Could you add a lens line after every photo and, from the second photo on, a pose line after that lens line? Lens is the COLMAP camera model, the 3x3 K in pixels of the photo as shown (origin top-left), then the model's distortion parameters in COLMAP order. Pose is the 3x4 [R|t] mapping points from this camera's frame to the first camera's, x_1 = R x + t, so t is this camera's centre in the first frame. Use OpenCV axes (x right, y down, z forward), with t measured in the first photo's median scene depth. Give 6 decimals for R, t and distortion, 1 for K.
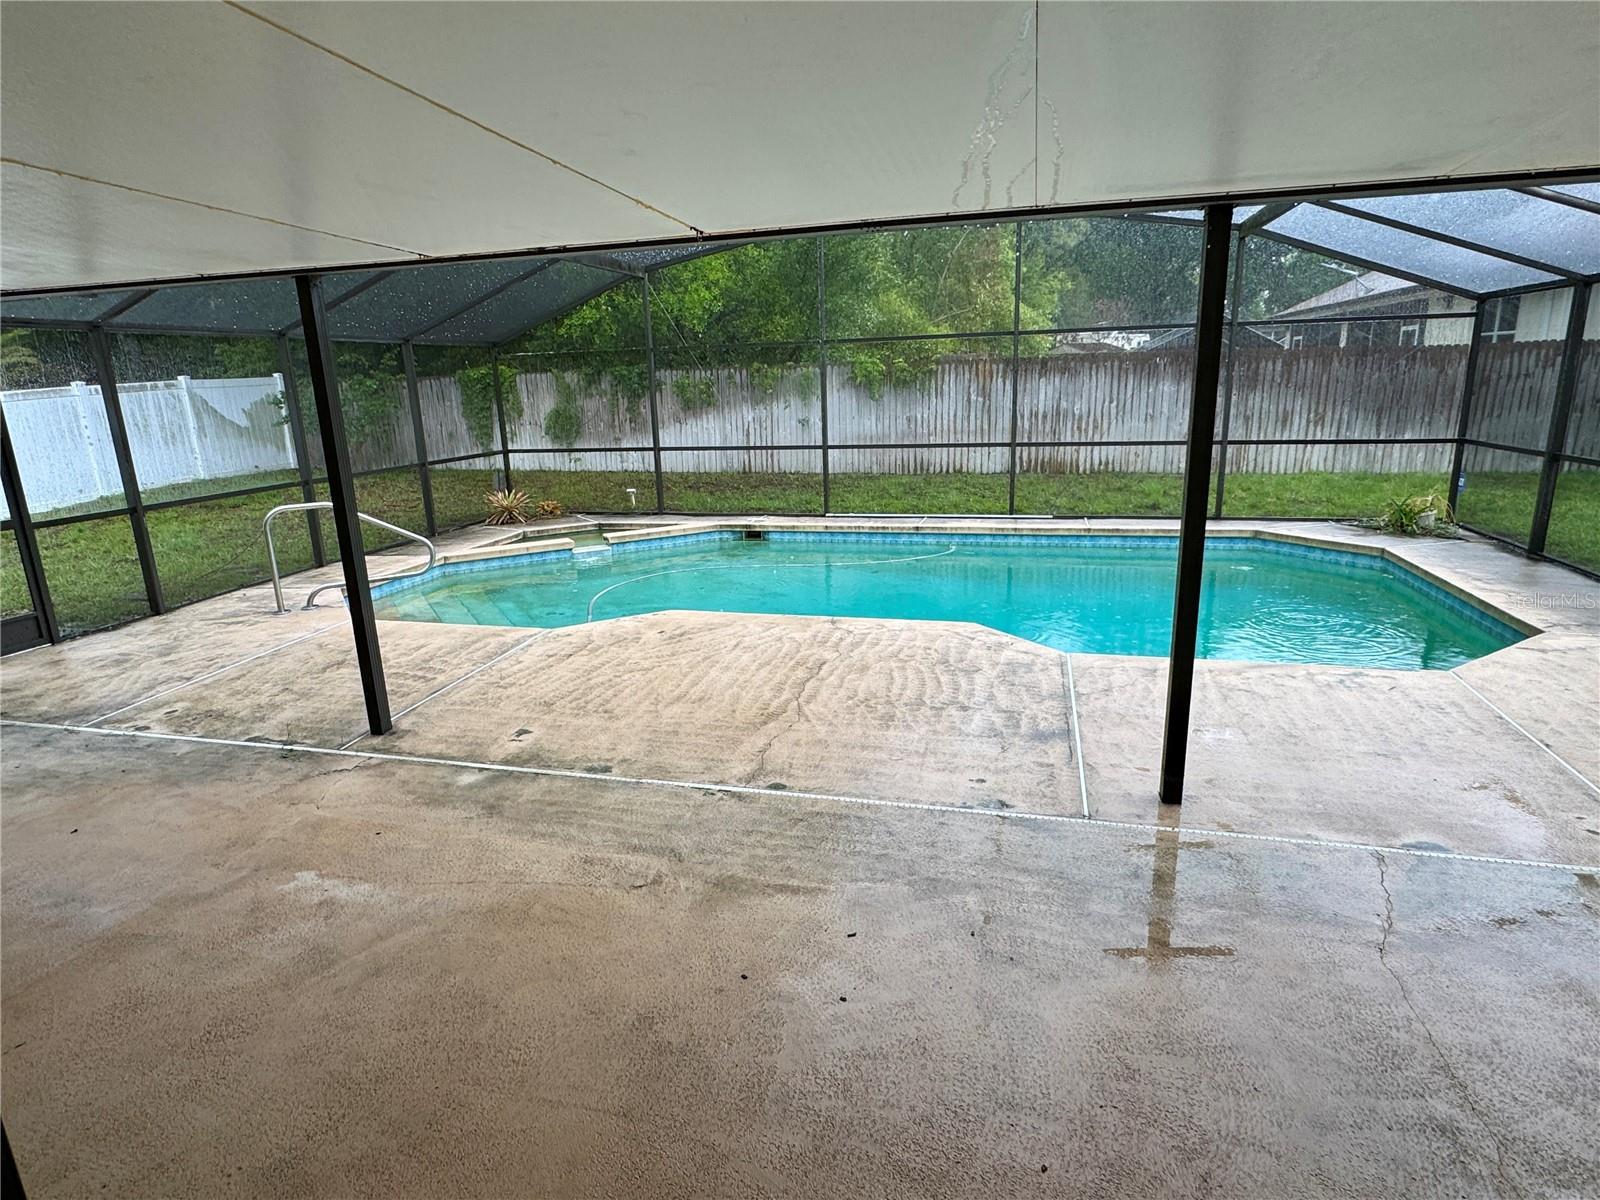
lens RADIAL K [[873.0, 0, 792.1], [0, 873.0, 598.6], [0, 0, 1]] dist [-0.001719, -0.000436]
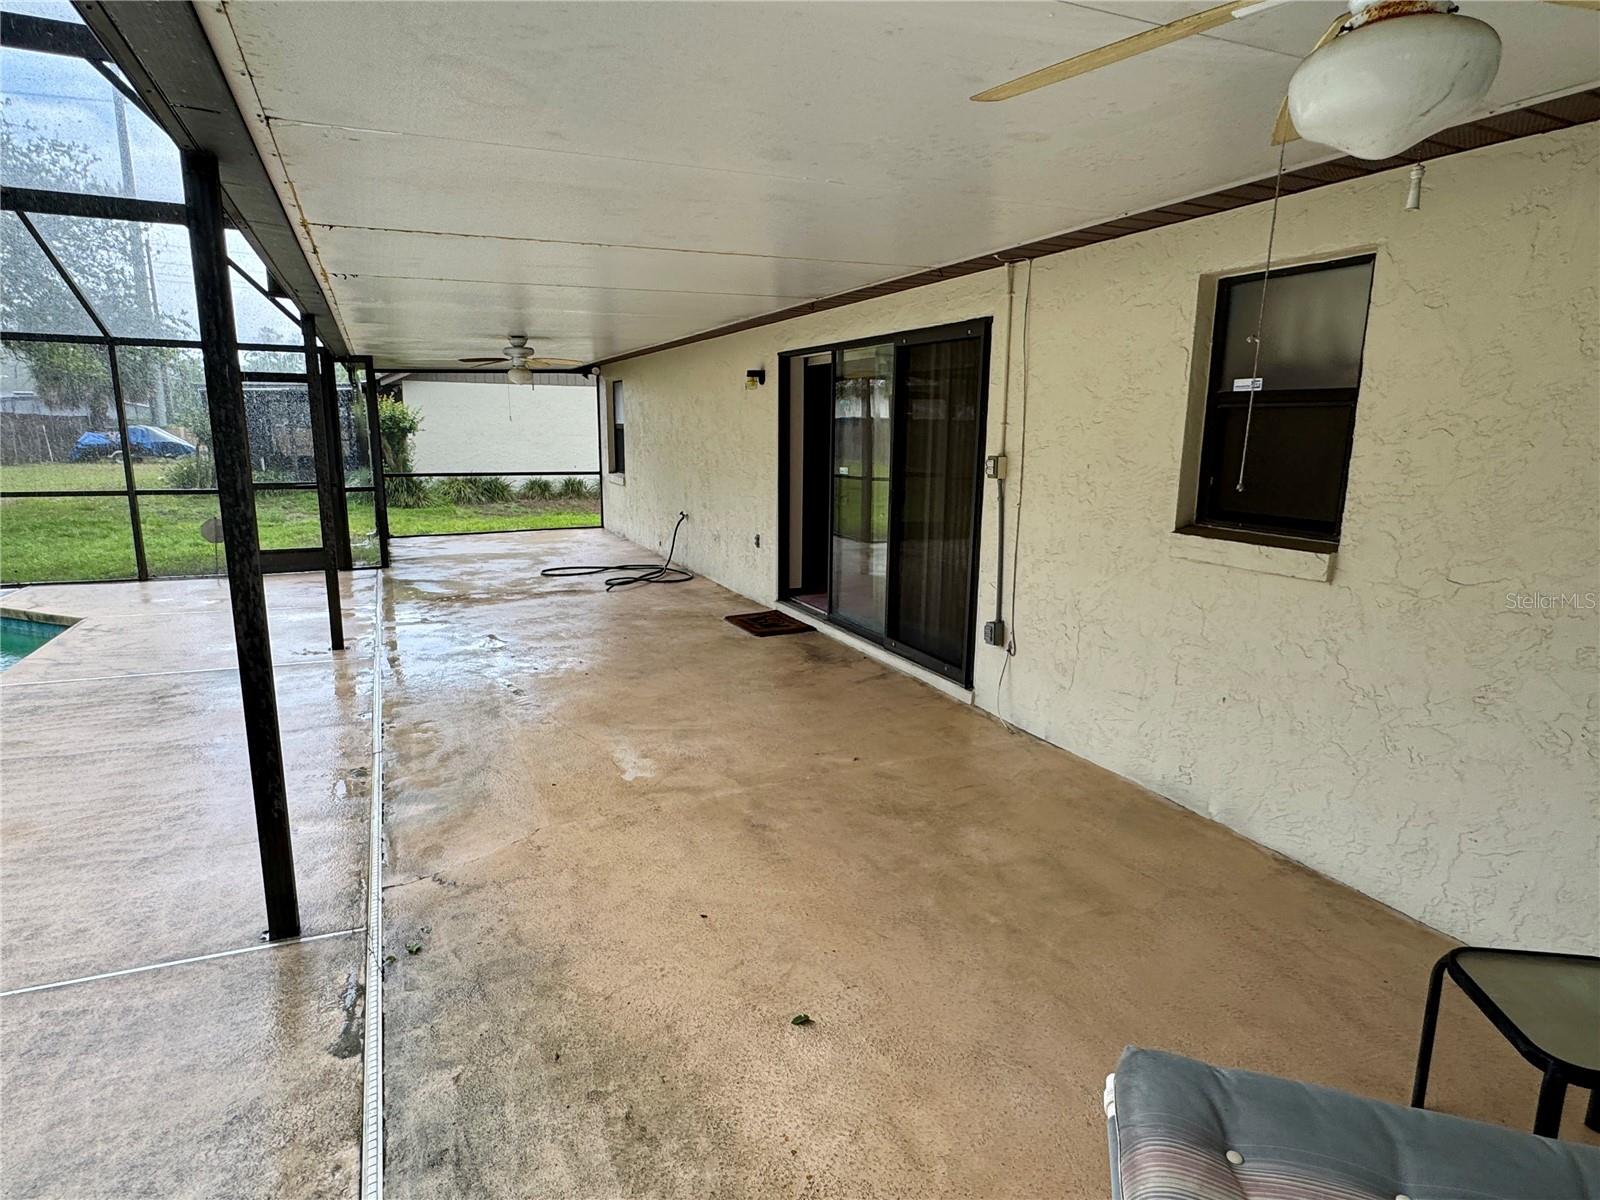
lens RADIAL K [[875.3, 0, 800.0], [0, 875.3, 600.0], [0, 0, 1]] dist [0.000422, -0.000617]
pose [[-0.647495, -0.122438, 0.752170, -0.547450], [0.195762, 0.927164, 0.319442, -0.088214], [-0.736497, 0.354083, -0.576366, 0.491529]]
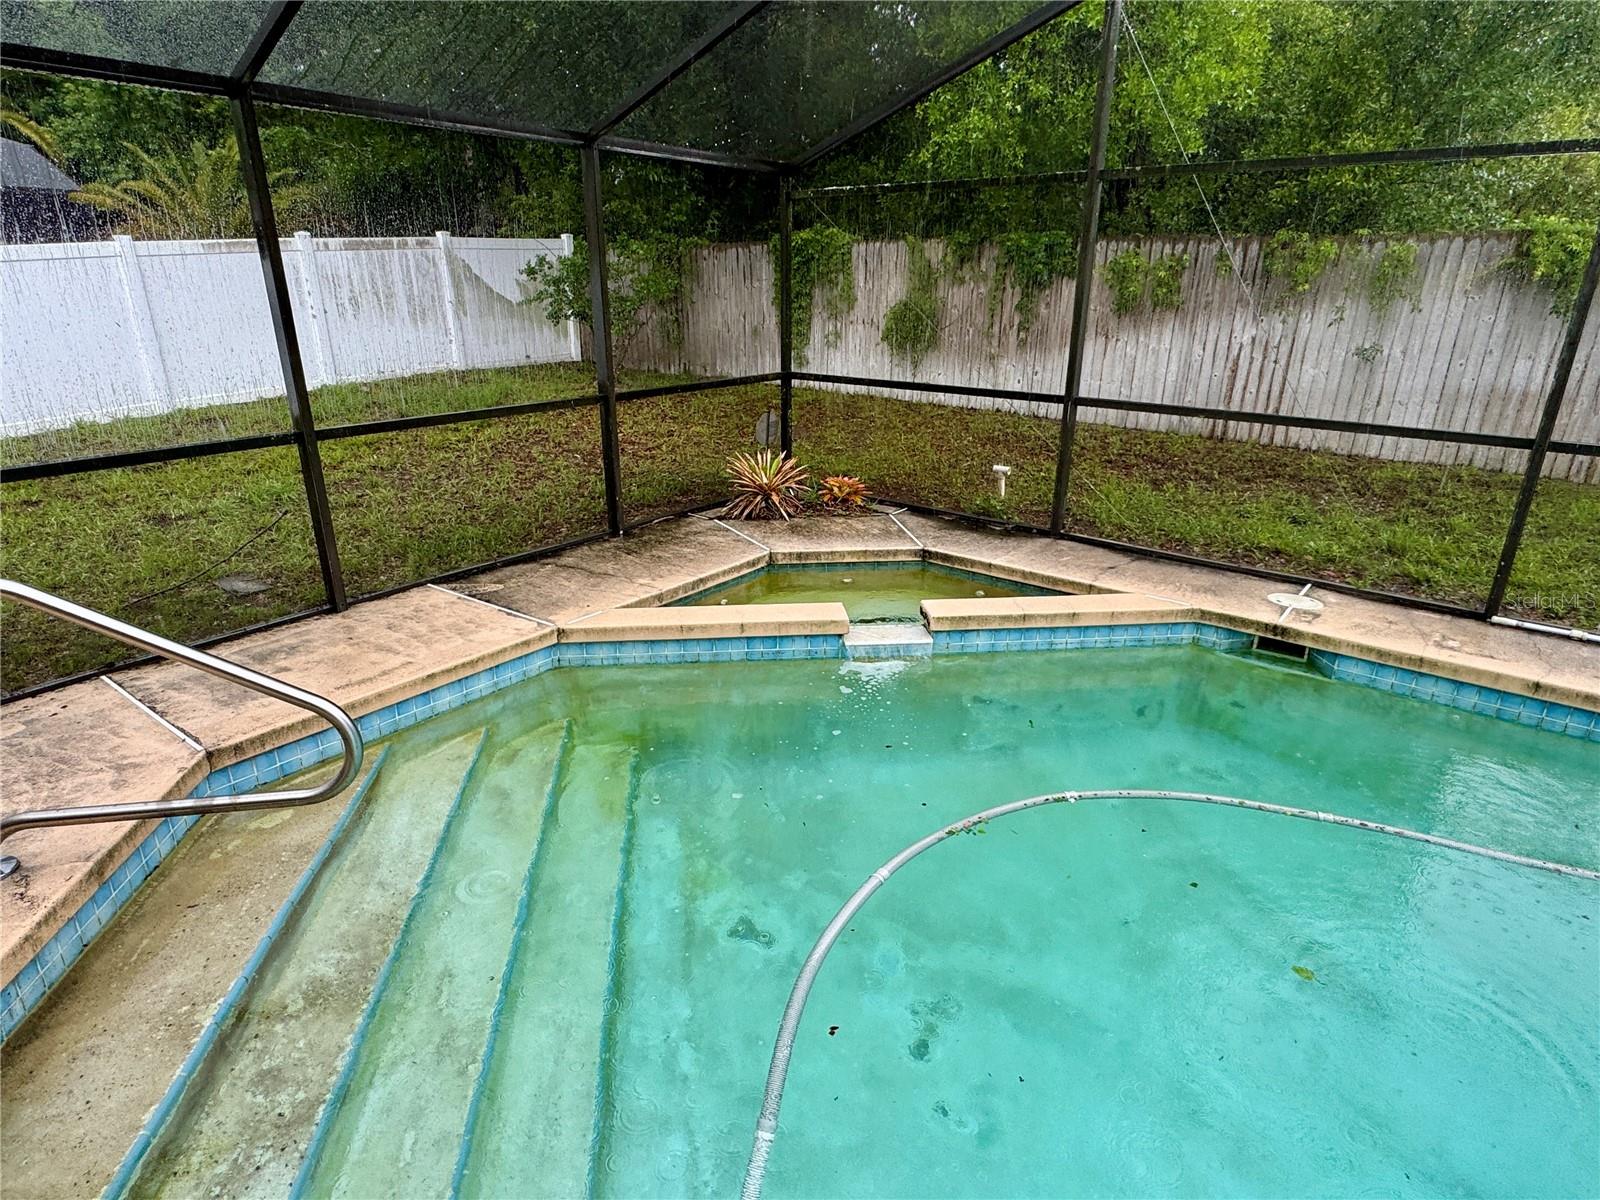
lens RADIAL K [[876.2, 0, 800.0], [0, 876.2, 600.0], [0, 0, 1]] dist [-0.003531, -0.001004]
pose [[0.916935, 0.174672, -0.358776, -0.124160], [-0.132981, 0.981468, 0.137970, -0.137723], [0.376227, -0.078799, 0.923171, 0.619284]]
